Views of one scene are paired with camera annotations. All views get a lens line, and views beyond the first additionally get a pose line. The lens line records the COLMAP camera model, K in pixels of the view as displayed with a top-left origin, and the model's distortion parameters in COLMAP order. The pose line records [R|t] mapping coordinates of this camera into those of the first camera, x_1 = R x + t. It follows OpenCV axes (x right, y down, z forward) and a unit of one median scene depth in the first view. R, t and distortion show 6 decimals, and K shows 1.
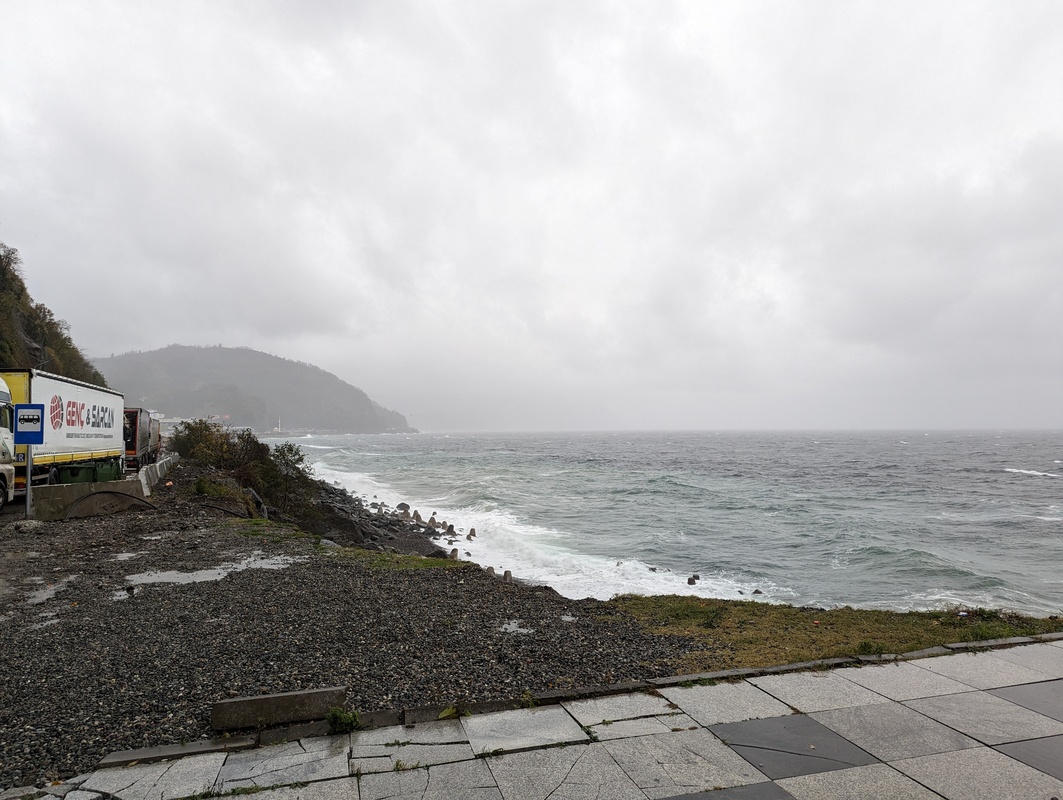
lens RADIAL K [[738.5, 0, 530.5], [0, 738.5, 400.5], [0, 0, 1]] dist [0.007511, 0.000621]
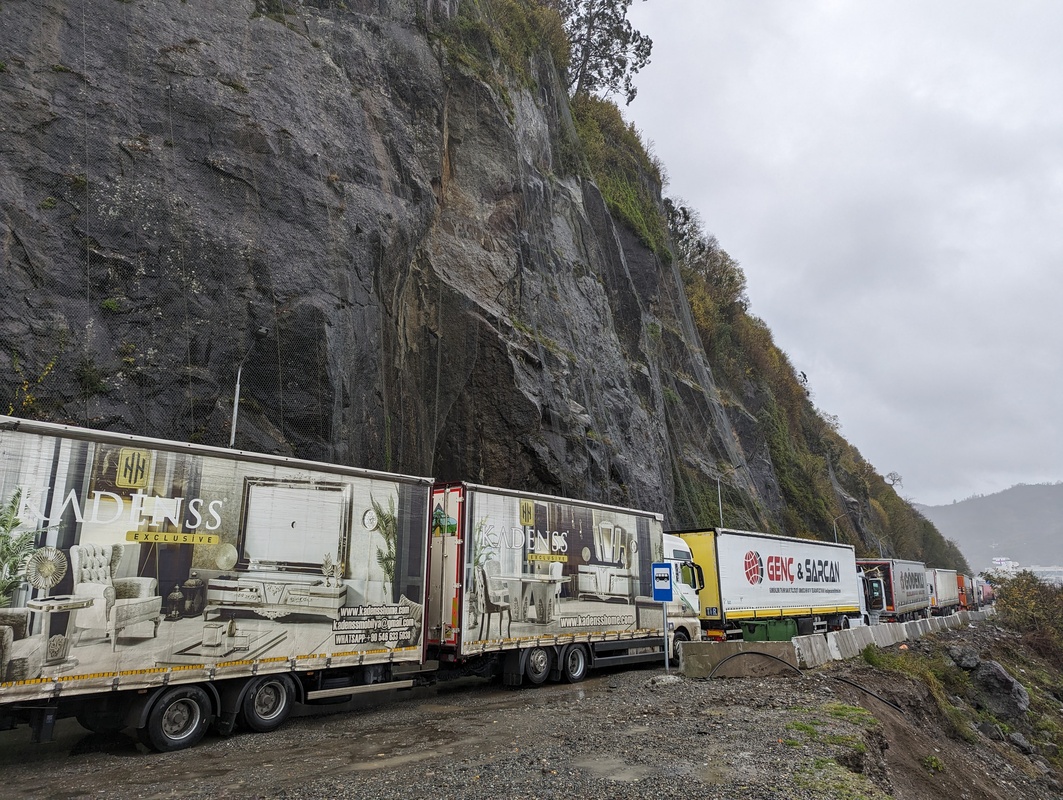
lens RADIAL K [[738.5, 0, 530.4], [0, 738.5, 397.7], [0, 0, 1]] dist [0.007511, 0.000621]
pose [[0.499857, -0.202231, -0.842167, 0.129760], [0.030801, 0.975894, -0.216061, -0.002408], [0.865560, 0.082060, 0.494036, 0.179586]]
